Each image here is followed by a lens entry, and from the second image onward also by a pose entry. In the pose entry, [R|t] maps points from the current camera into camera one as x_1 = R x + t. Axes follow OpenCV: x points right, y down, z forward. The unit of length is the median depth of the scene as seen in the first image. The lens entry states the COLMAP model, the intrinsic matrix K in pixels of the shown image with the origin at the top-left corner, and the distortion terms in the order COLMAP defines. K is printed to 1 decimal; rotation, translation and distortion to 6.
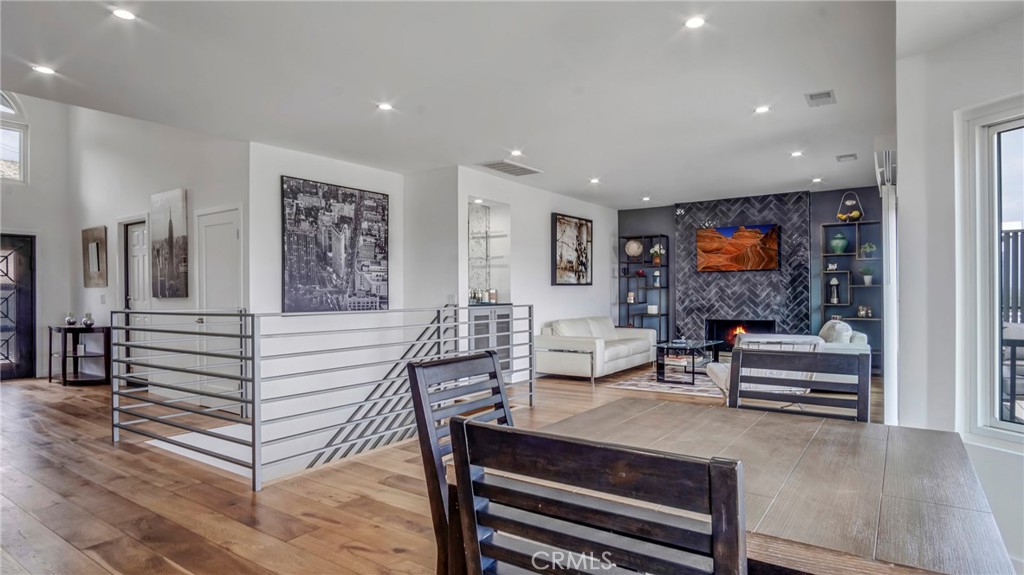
lens RADIAL K [[566.0, 0, 513.9], [0, 566.0, 291.1], [0, 0, 1]] dist [-0.018475, 0.002956]
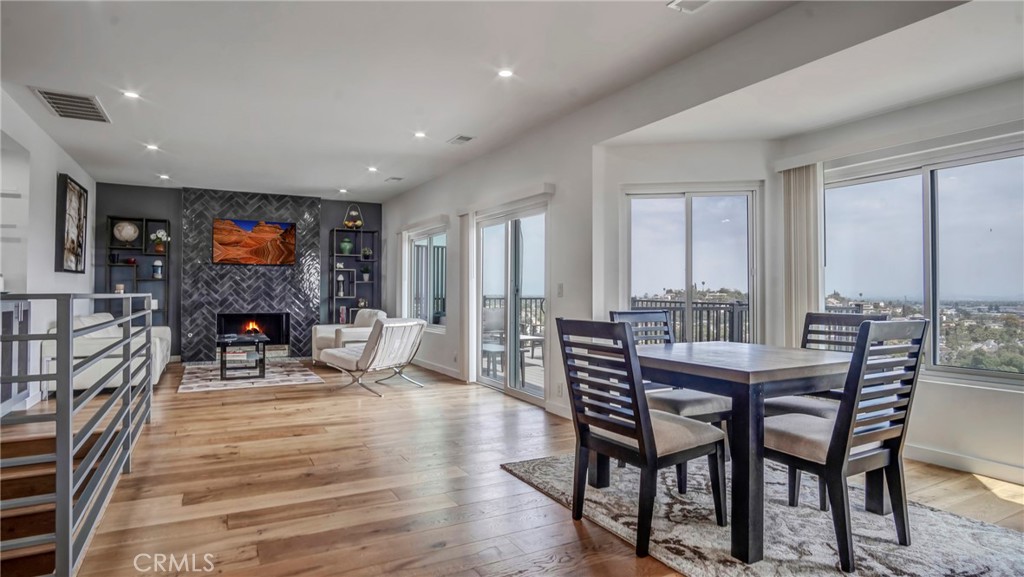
lens RADIAL K [[556.0, 0, 512.1], [0, 556.0, 283.3], [0, 0, 1]] dist [-0.021878, 0.003190]
pose [[0.448007, 0.021881, 0.893762, -0.290698], [-0.007903, 0.999758, -0.020515, 0.014563], [-0.893995, 0.002128, 0.448072, 0.145709]]
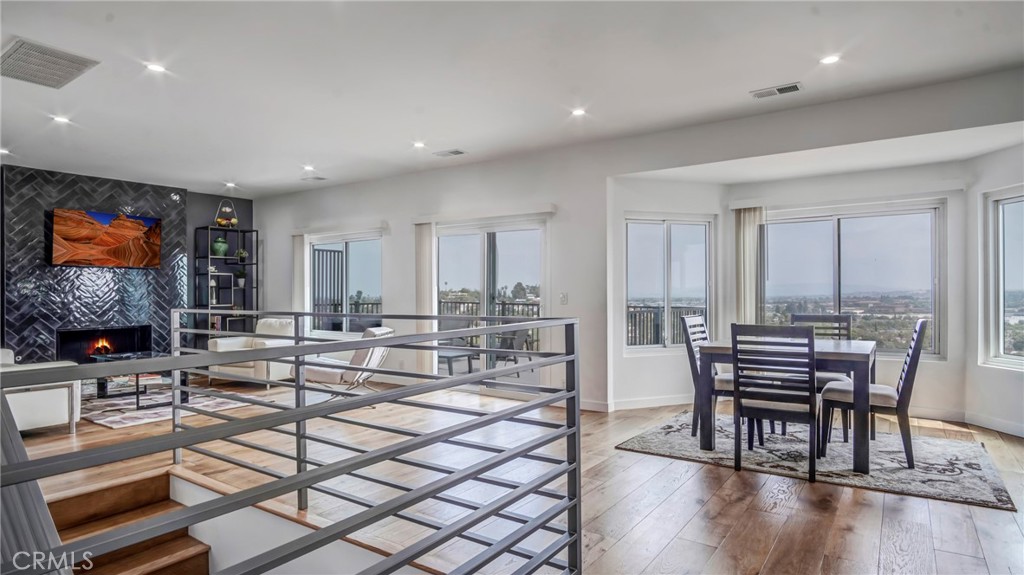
lens RADIAL K [[566.0, 0, 513.9], [0, 566.0, 291.1], [0, 0, 1]] dist [-0.018475, 0.002956]
pose [[0.007225, 0.008520, 0.999938, -0.425233], [0.001253, 0.999963, -0.008530, 0.006282], [-0.999973, 0.001314, 0.007214, 0.413179]]
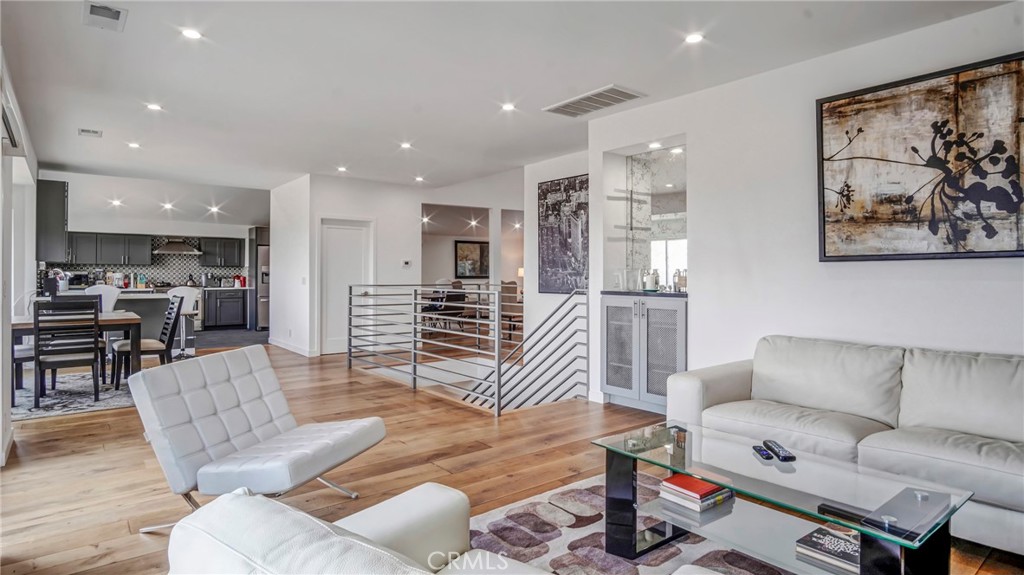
lens RADIAL K [[556.0, 0, 512.1], [0, 556.0, 282.3], [0, 0, 1]] dist [-0.021878, 0.003190]
pose [[-0.277097, 0.018339, -0.960667, 0.539434], [0.003225, 0.999830, 0.018156, -0.001632], [0.960837, 0.001933, -0.277109, 0.844370]]
